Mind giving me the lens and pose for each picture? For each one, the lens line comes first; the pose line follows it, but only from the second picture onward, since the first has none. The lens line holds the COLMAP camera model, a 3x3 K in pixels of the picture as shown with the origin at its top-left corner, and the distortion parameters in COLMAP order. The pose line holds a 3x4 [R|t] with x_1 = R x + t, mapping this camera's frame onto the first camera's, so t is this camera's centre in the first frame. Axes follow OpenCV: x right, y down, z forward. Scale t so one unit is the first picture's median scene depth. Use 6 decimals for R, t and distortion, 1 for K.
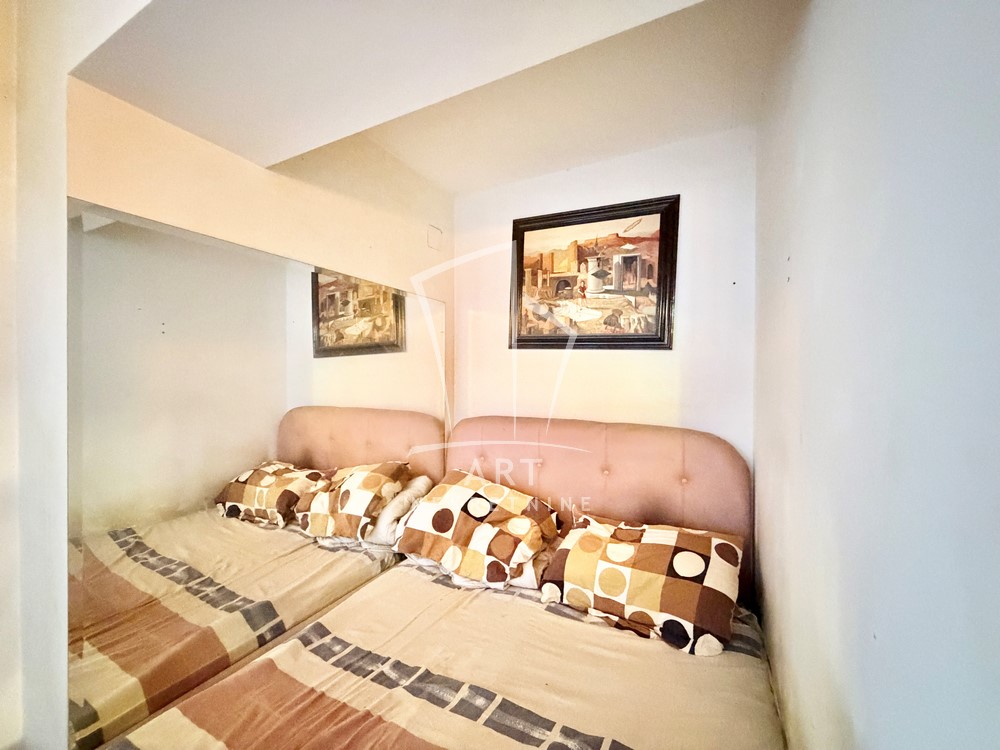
lens RADIAL K [[397.3, 0, 497.6], [0, 397.3, 374.5], [0, 0, 1]] dist [-0.001721, 0.000166]
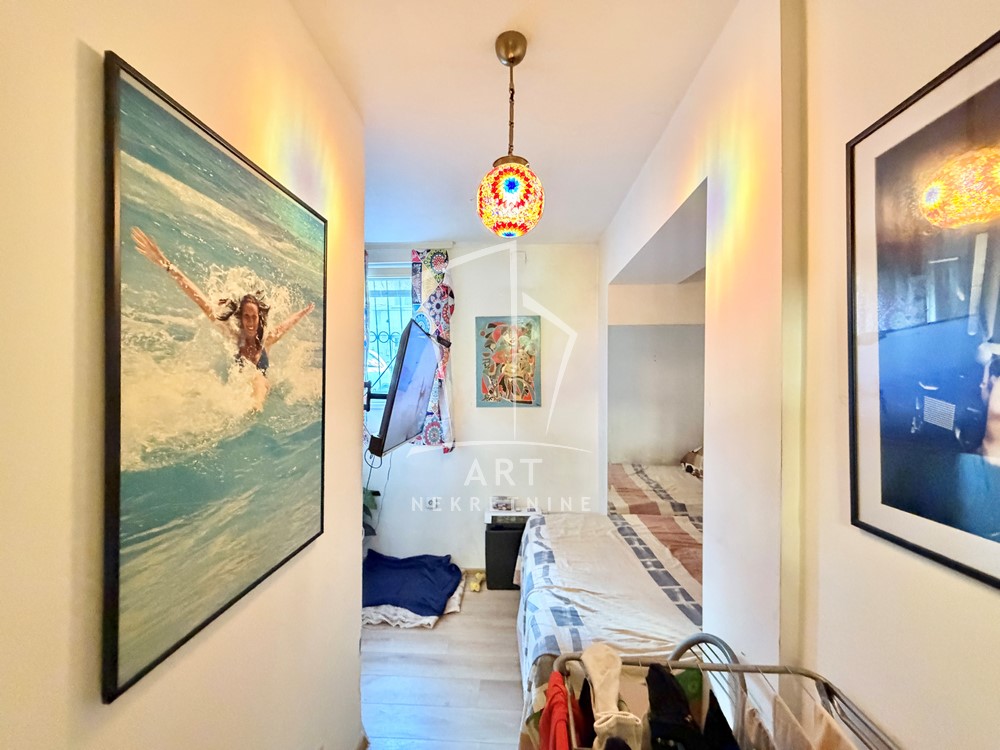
lens RADIAL K [[397.3, 0, 497.6], [0, 397.3, 374.5], [0, 0, 1]] dist [-0.001721, 0.000166]
pose [[0.402819, -0.014428, -0.915166, 0.661884], [-0.005692, 0.999817, -0.018268, -0.006157], [0.915262, 0.012568, 0.402663, -0.481323]]
